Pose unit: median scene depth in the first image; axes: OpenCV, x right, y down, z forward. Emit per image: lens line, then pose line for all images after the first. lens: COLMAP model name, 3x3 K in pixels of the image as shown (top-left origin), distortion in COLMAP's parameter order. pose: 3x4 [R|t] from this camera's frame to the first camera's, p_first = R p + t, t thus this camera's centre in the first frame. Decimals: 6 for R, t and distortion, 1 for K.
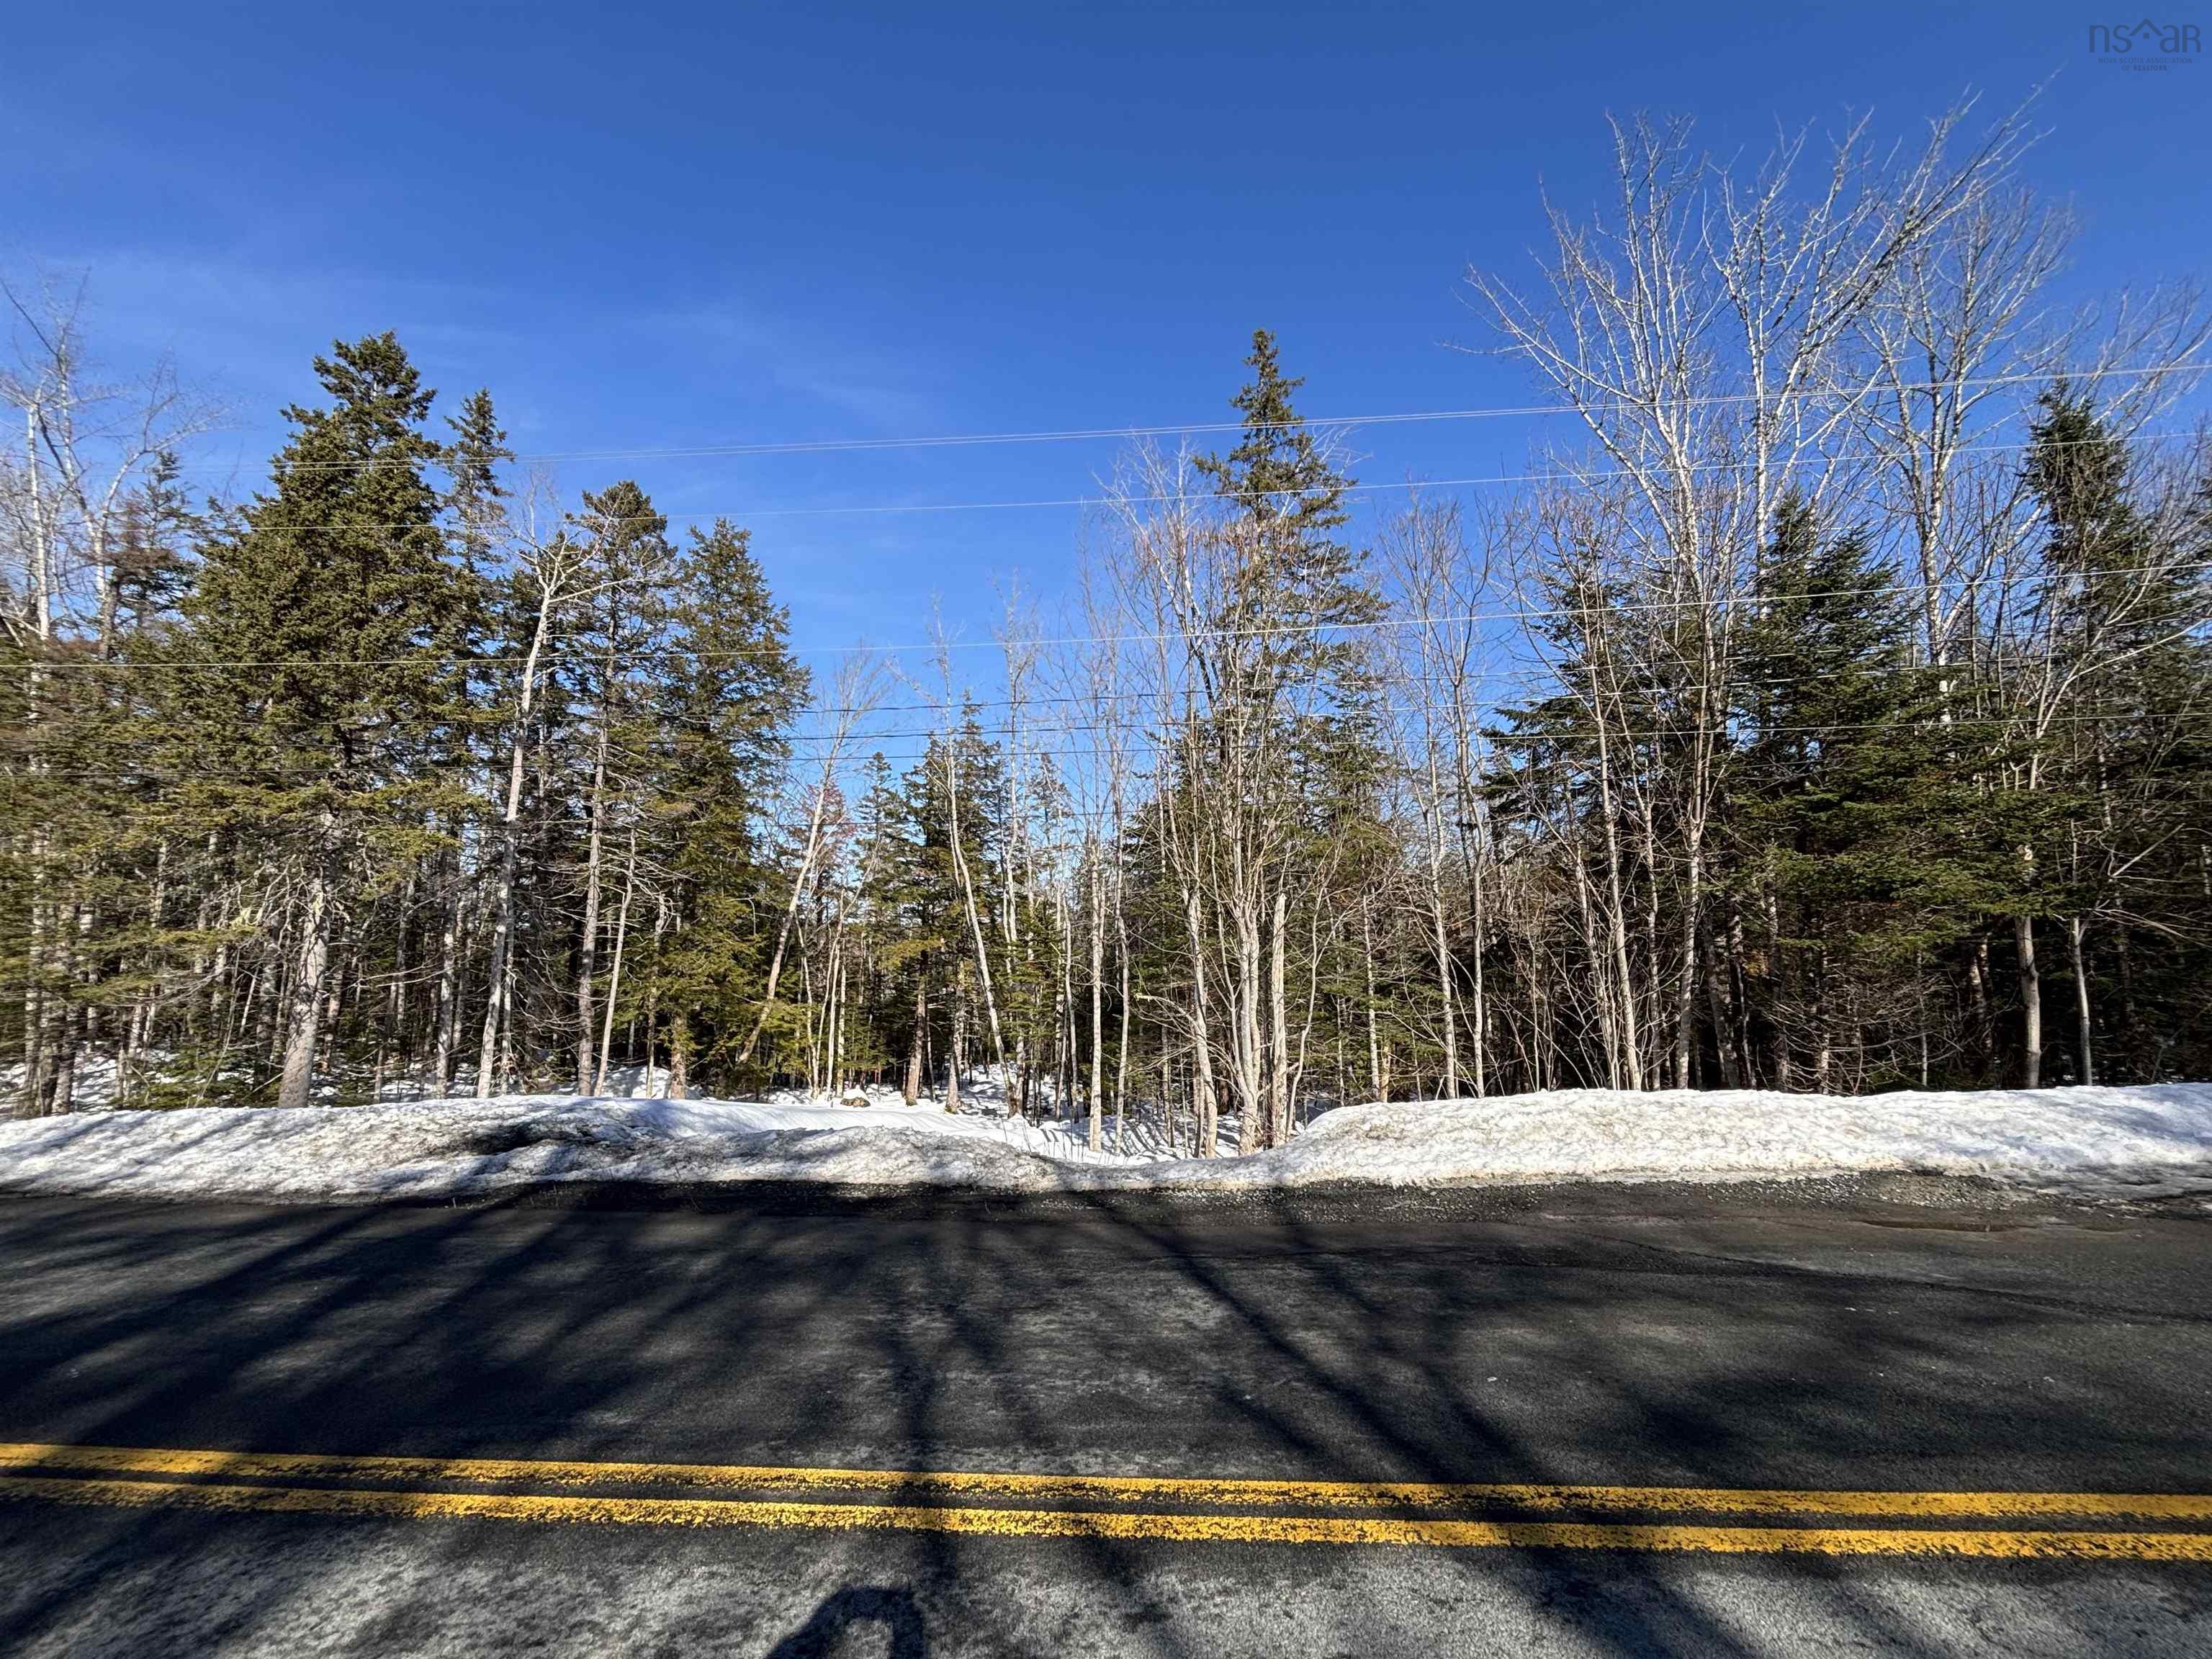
lens RADIAL K [[880.7, 0, 1098.5], [0, 880.7, 836.5], [0, 0, 1]] dist [-0.000137, -0.000578]
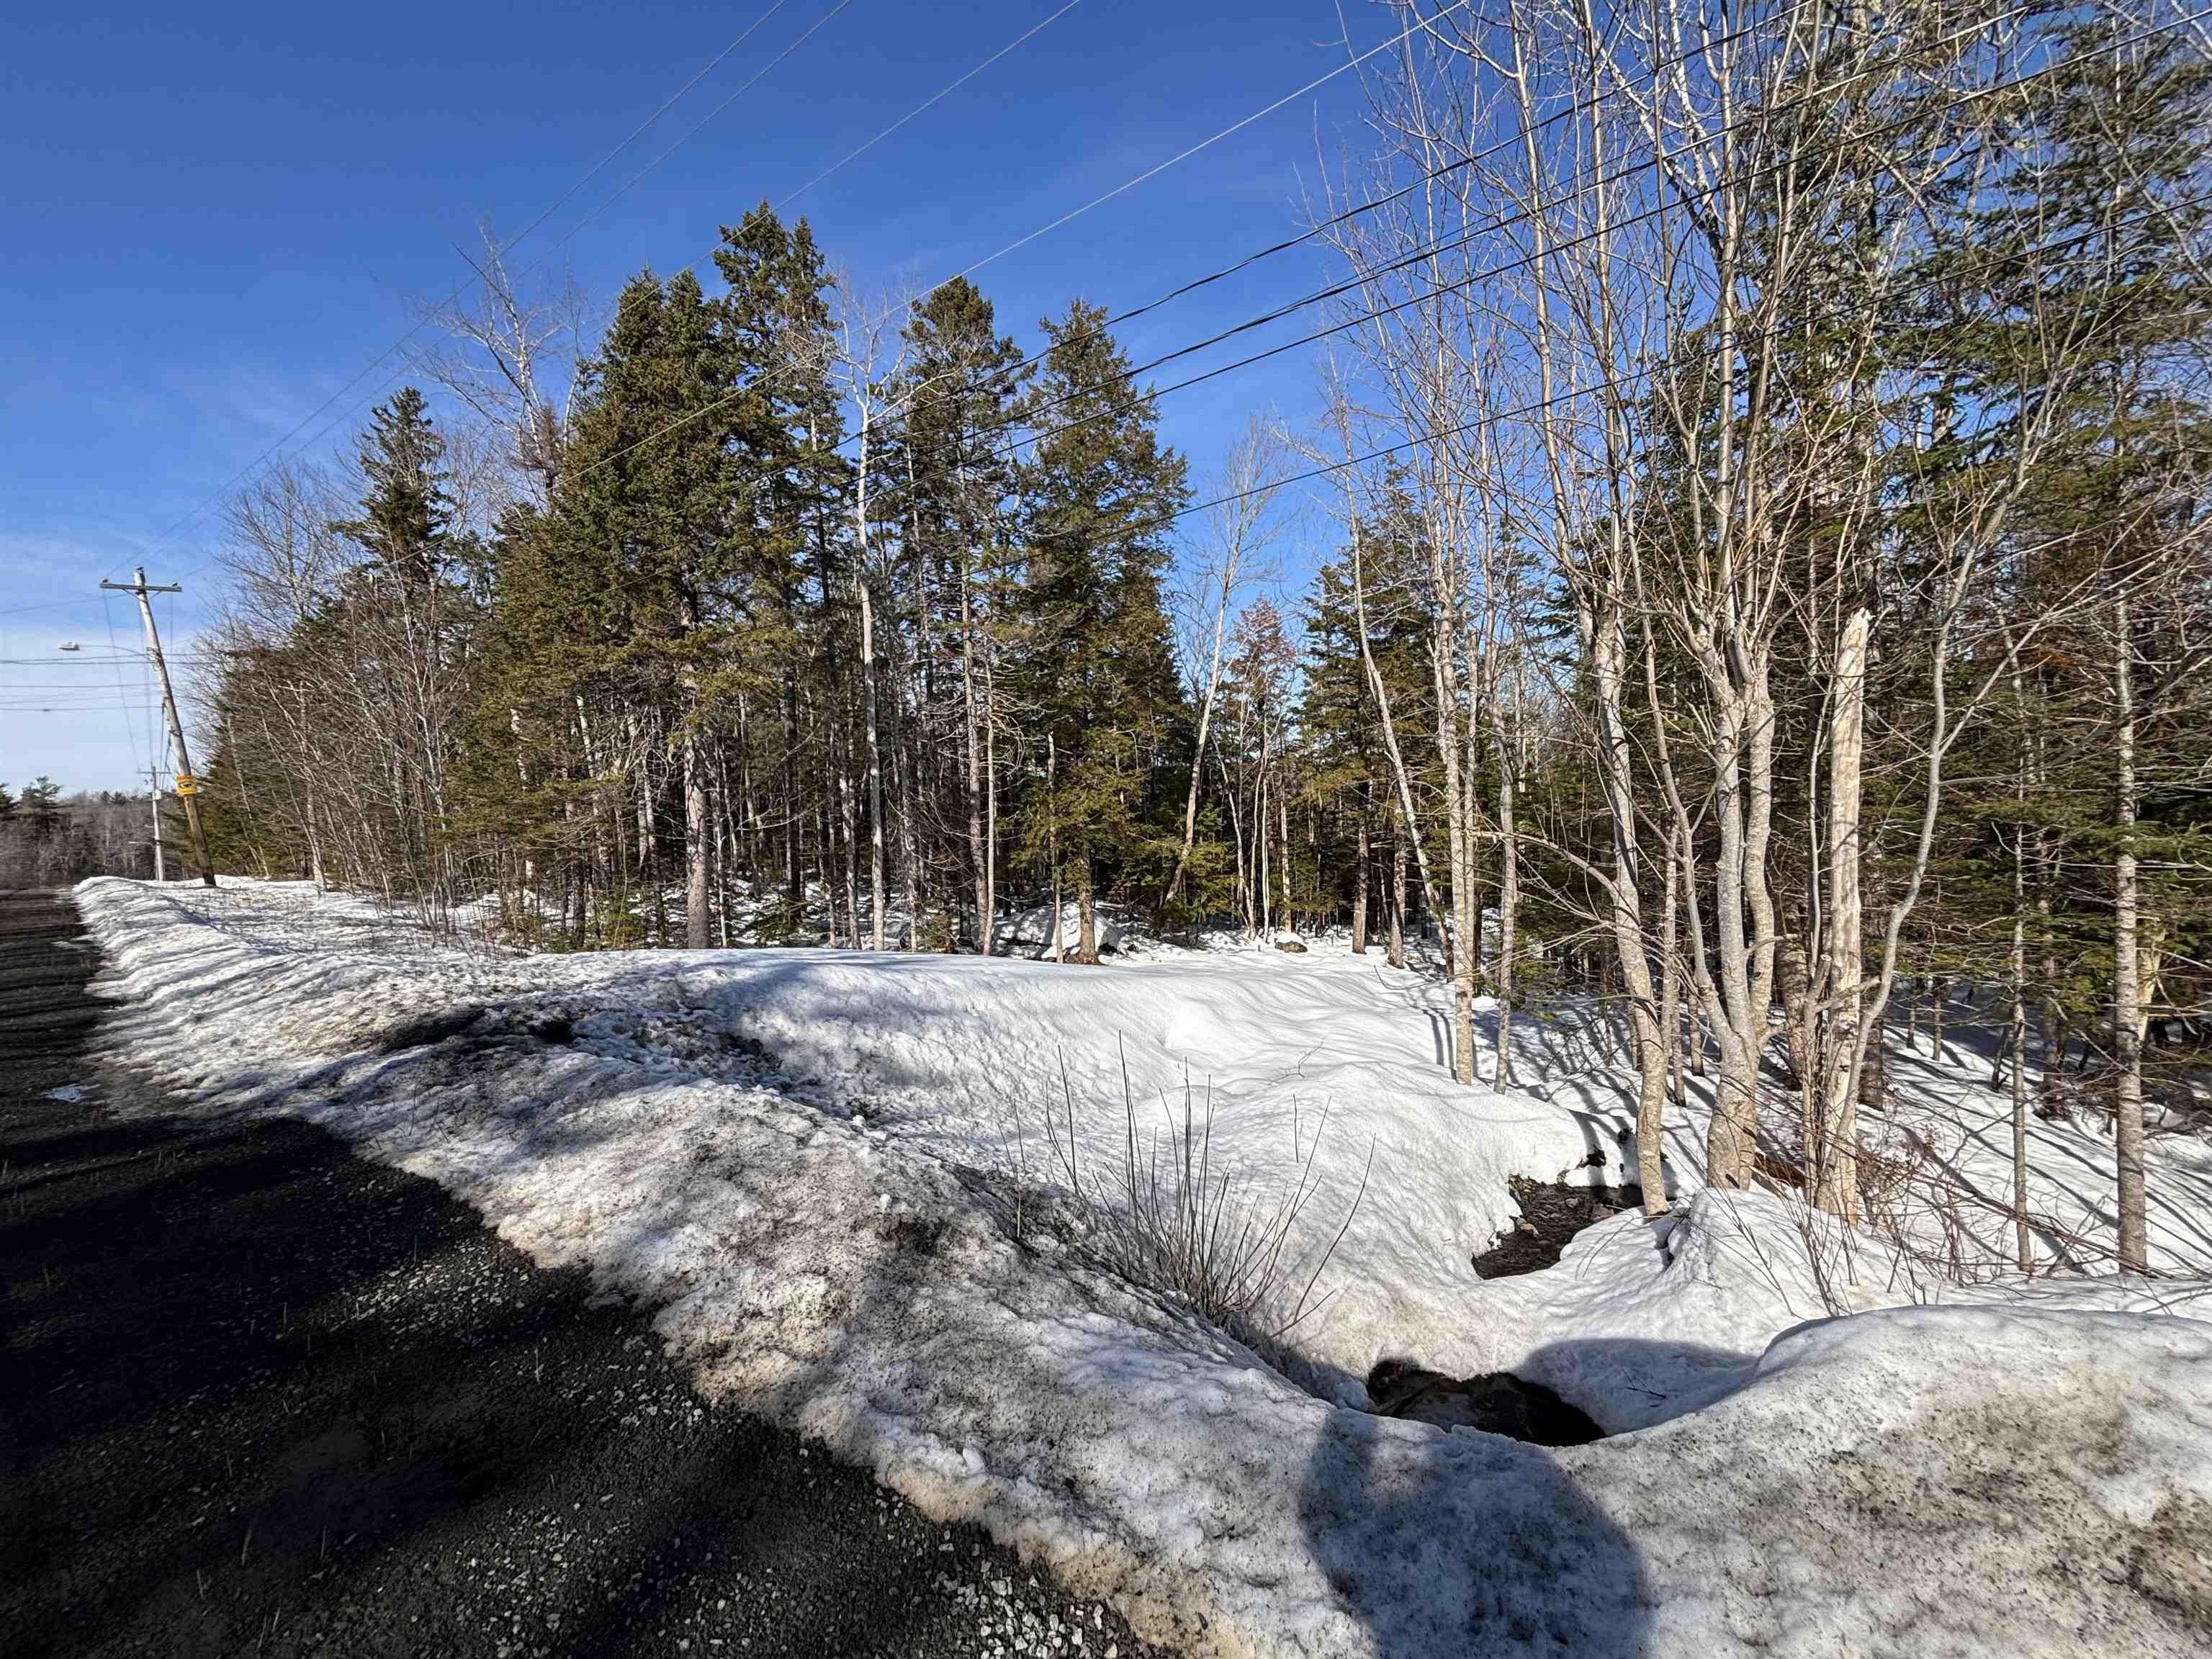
lens RADIAL K [[880.7, 0, 1098.5], [0, 880.7, 836.5], [0, 0, 1]] dist [-0.000137, -0.000578]
pose [[0.850239, -0.006263, -0.526360, 0.070890], [0.101532, 0.983104, 0.152309, 0.045459], [0.516512, -0.182941, 0.836509, 0.247698]]
